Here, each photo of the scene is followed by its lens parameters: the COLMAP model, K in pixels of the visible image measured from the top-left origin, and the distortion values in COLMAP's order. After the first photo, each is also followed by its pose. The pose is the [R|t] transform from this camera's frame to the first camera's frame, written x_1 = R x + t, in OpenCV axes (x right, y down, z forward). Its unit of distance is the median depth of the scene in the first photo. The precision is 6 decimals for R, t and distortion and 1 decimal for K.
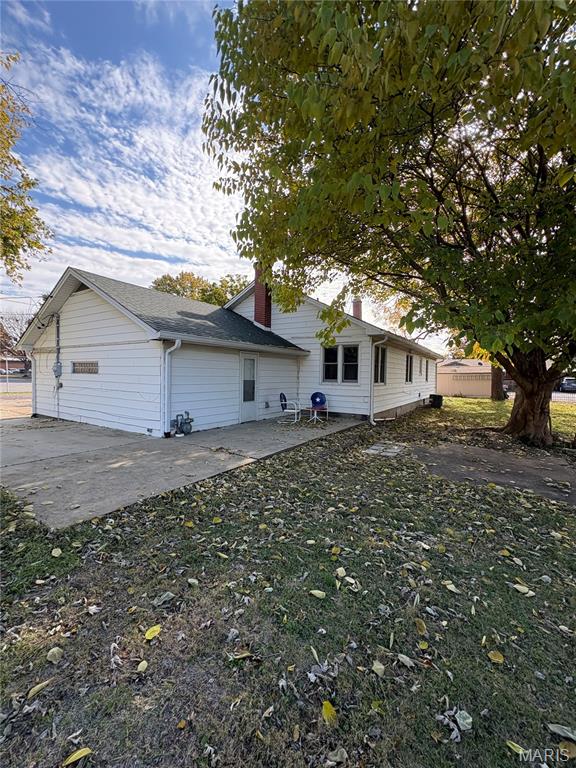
lens RADIAL K [[304.4, 0, 296.1], [0, 304.4, 382.2], [0, 0, 1]] dist [-0.000346, 0.001296]
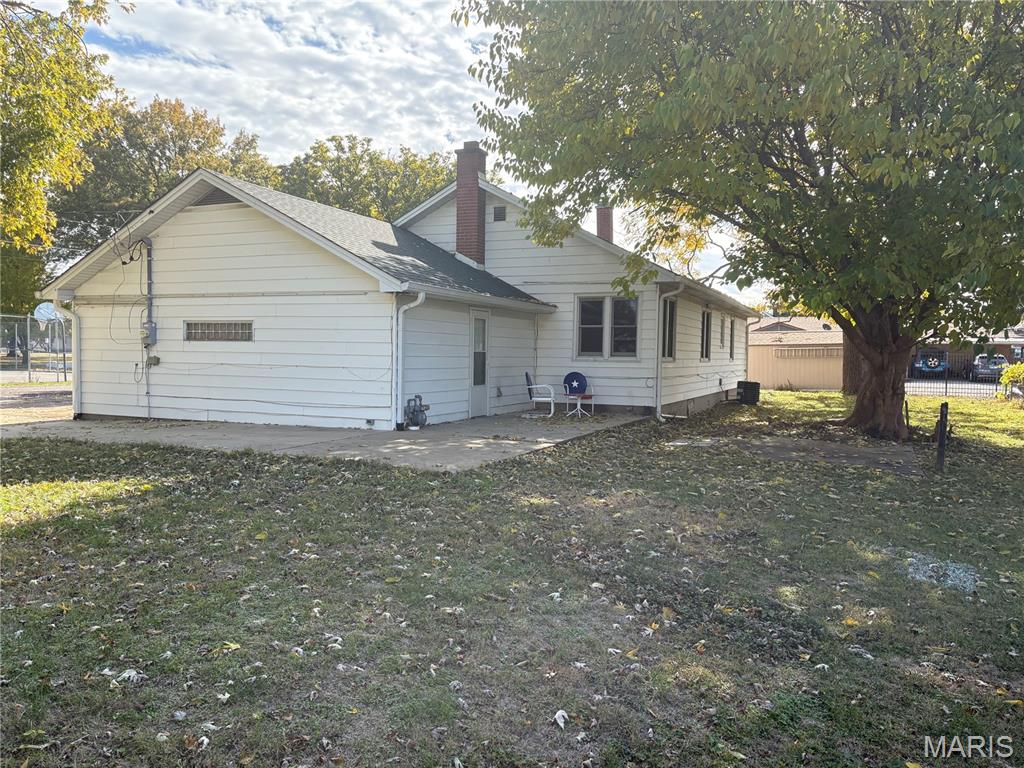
lens RADIAL K [[768.2, 0, 508.4], [0, 768.2, 387.0], [0, 0, 1]] dist [0.034868, -0.010253]
pose [[0.989394, -0.006273, 0.145118, -0.292514], [0.003177, 0.999762, 0.021561, 0.028774], [-0.145219, -0.020871, 0.989179, -0.541259]]
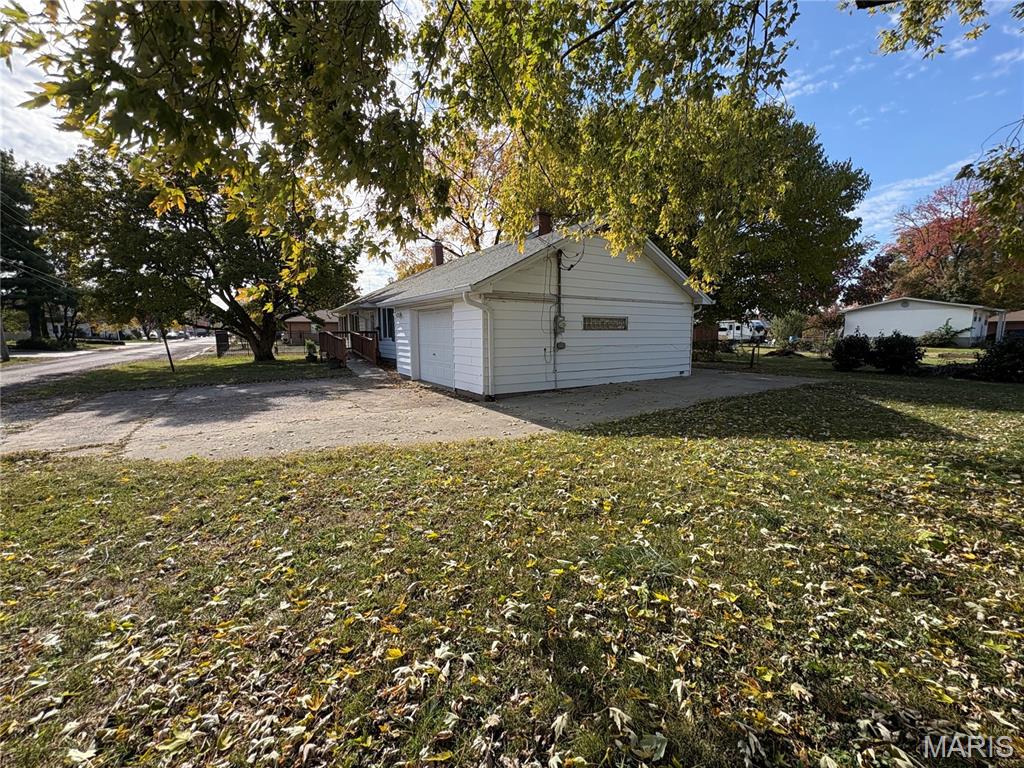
lens RADIAL K [[405.9, 0, 511.1], [0, 405.9, 382.5], [0, 0, 1]] dist [-0.000346, 0.001296]
pose [[0.455551, -0.126063, 0.881238, -1.639002], [0.028616, 0.991485, 0.127042, -0.029516], [-0.889750, -0.032657, 0.455279, 0.591159]]
